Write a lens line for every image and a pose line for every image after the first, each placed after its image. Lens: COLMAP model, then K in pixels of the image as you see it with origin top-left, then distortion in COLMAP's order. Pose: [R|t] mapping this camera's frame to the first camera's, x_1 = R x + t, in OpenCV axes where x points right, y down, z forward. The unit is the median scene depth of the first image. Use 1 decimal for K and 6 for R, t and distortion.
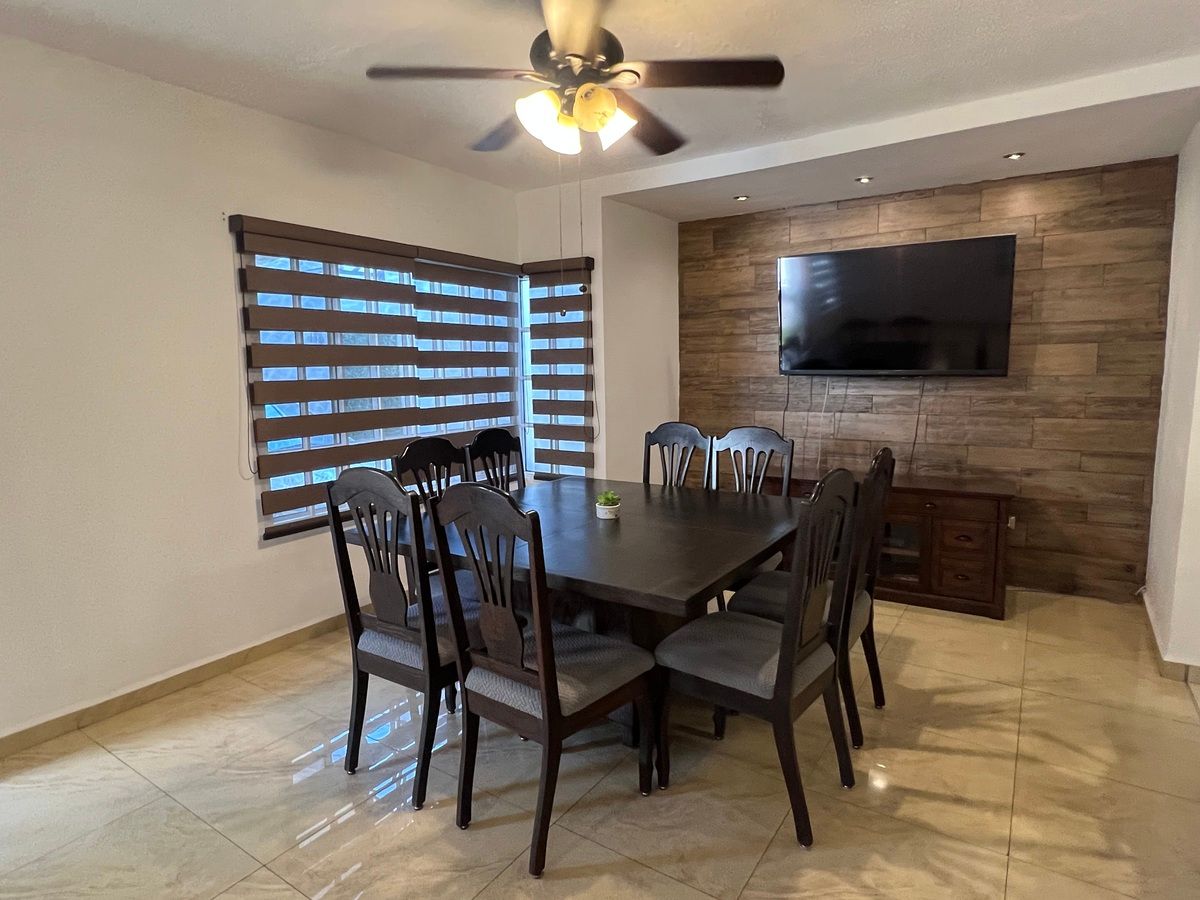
lens RADIAL K [[665.6, 0, 604.4], [0, 665.6, 451.2], [0, 0, 1]] dist [-0.000820, 0.001360]
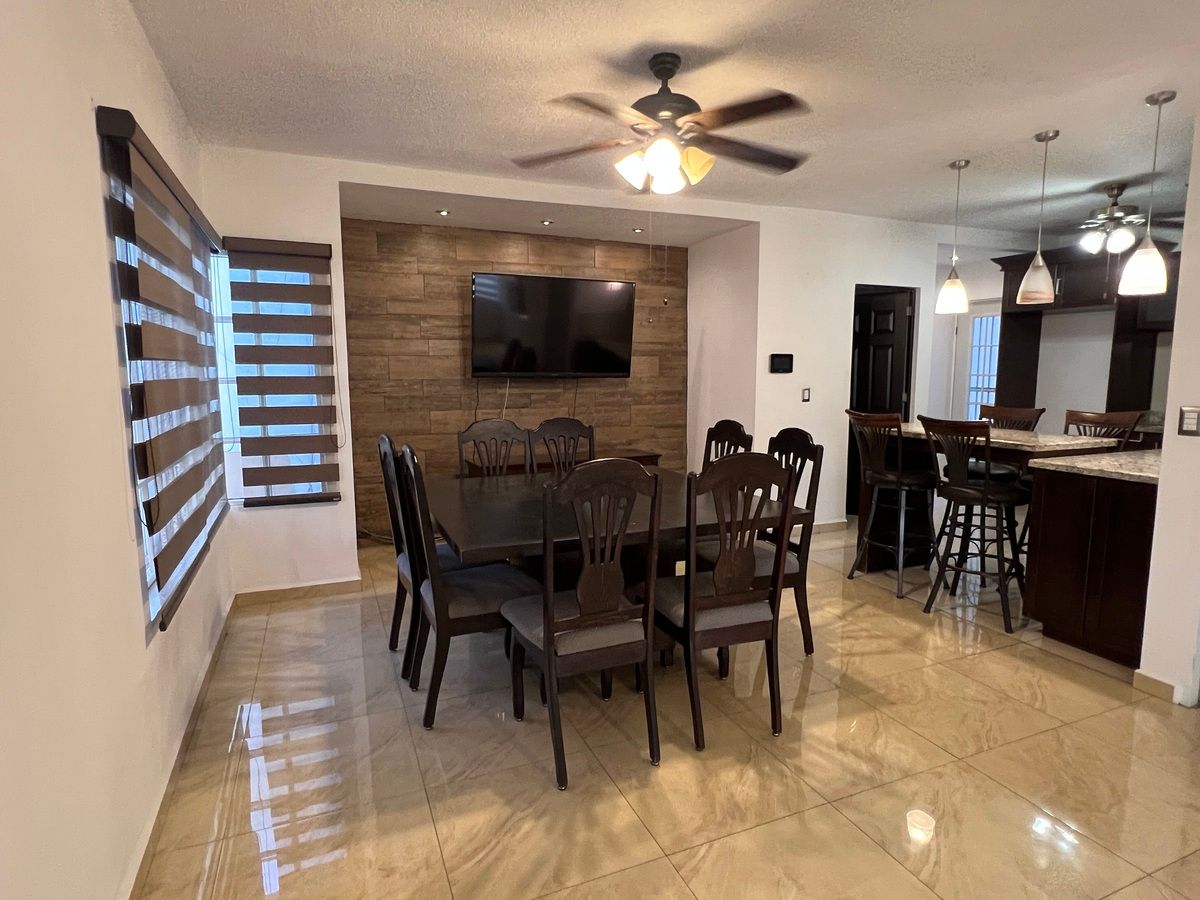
lens RADIAL K [[665.6, 0, 604.3], [0, 665.6, 452.6], [0, 0, 1]] dist [-0.000820, 0.001360]
pose [[0.548730, -0.092814, 0.830832, -0.606886], [0.103096, 0.993745, 0.042922, -0.014767], [-0.829619, 0.062103, 0.554866, 0.220078]]
